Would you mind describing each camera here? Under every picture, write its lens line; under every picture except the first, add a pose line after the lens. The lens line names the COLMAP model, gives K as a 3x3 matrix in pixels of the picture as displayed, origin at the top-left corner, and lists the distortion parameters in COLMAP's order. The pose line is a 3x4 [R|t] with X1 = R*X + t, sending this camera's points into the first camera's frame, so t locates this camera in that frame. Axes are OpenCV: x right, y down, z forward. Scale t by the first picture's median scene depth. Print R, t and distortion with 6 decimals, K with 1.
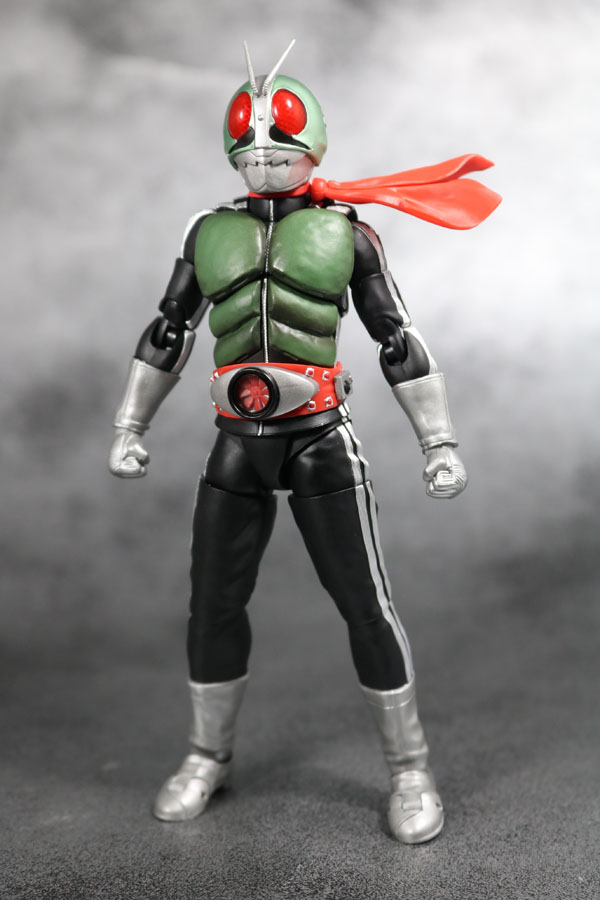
lens RADIAL K [[1738.6, 0, 302.5], [0, 1738.6, 449.8], [0, 0, 1]] dist [0.056438, 0.000000]
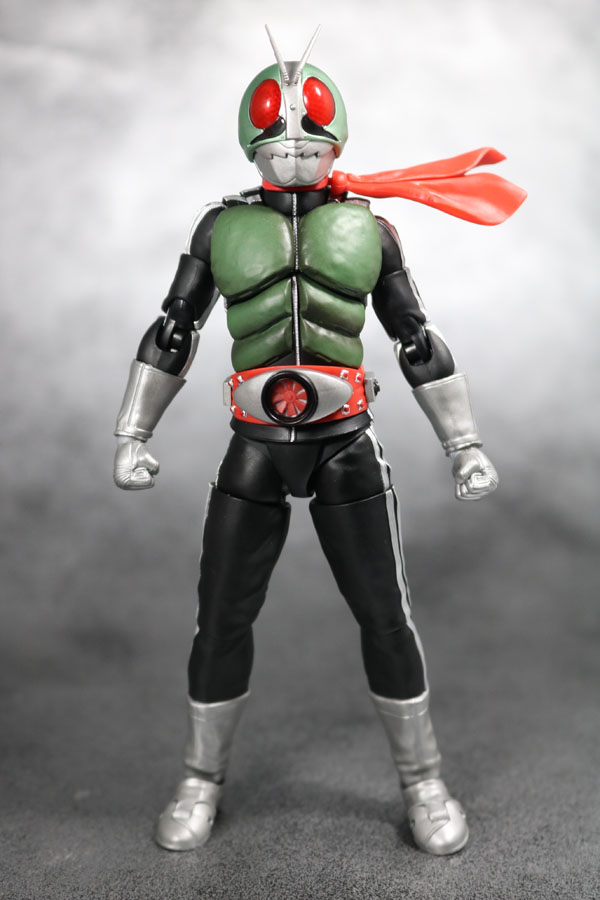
lens RADIAL K [[1738.6, 0, 299.0], [0, 1738.6, 452.3], [0, 0, 1]] dist [0.056438, 0.000000]
pose [[0.973599, -0.028777, 0.226445, -0.218309], [0.025111, 0.999503, 0.019053, -0.018923], [-0.226881, -0.012864, 0.973837, 0.066760]]
